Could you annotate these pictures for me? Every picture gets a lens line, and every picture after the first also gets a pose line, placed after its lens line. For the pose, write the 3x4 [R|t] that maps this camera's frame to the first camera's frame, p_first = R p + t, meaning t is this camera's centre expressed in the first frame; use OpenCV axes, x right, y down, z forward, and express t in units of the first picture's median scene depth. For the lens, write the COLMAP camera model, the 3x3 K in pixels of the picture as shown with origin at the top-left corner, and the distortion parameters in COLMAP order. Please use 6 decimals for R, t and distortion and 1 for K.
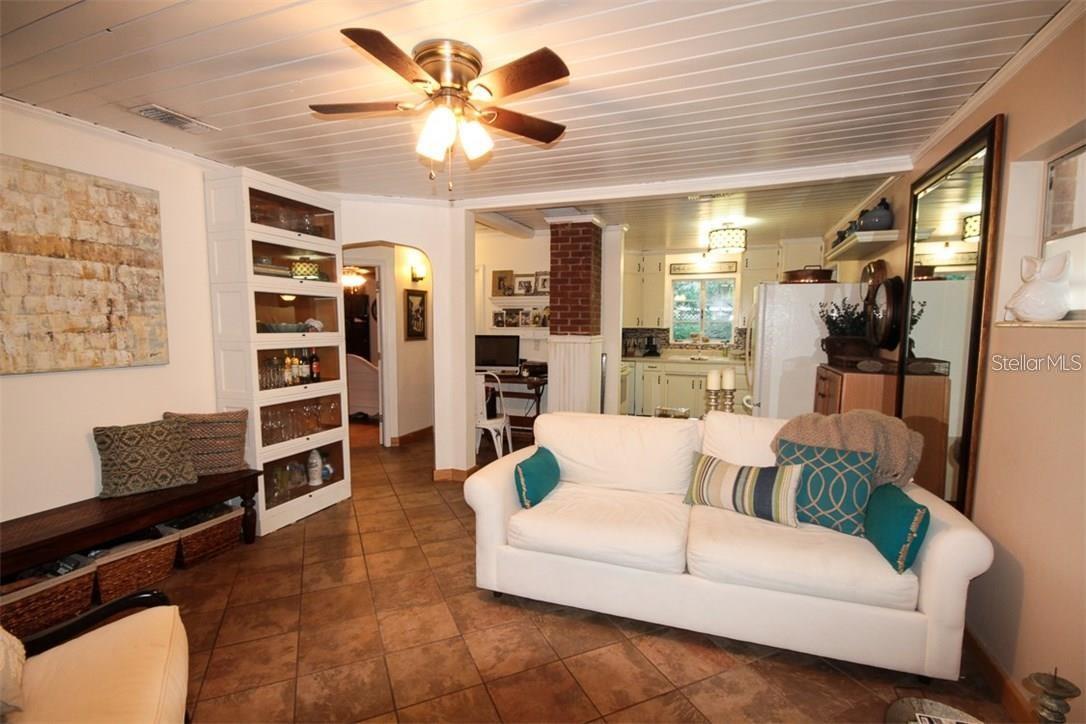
lens RADIAL K [[505.5, 0, 542.8], [0, 505.5, 368.4], [0, 0, 1]] dist [-0.007398, -0.000030]
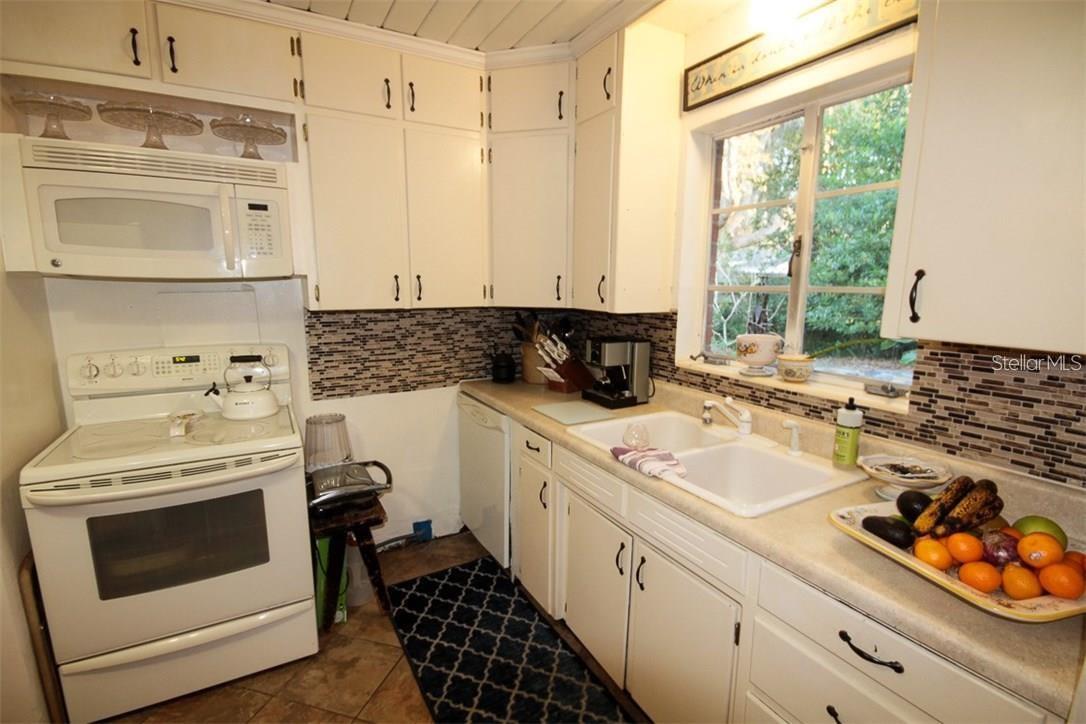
lens RADIAL K [[505.5, 0, 542.8], [0, 505.5, 368.4], [0, 0, 1]] dist [-0.007398, -0.000030]
pose [[0.764764, 0.113501, -0.634235, 0.546862], [-0.060719, 0.992677, 0.104432, -0.106322], [0.641443, -0.041355, 0.766055, 1.067922]]
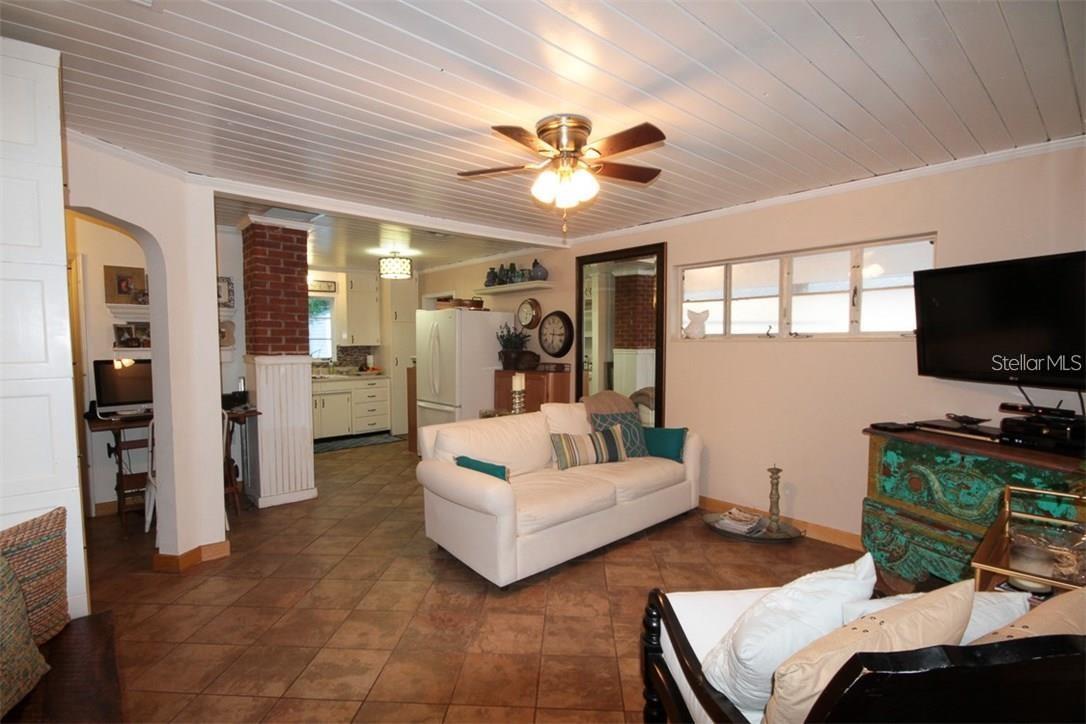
lens RADIAL K [[524.0, 0, 542.5], [0, 524.0, 368.6], [0, 0, 1]] dist [0.000647, 0.000204]
pose [[0.455284, -0.050271, 0.888926, -0.534290], [0.083056, 0.996449, 0.013812, -0.018442], [-0.886464, 0.067542, 0.457842, 0.193470]]
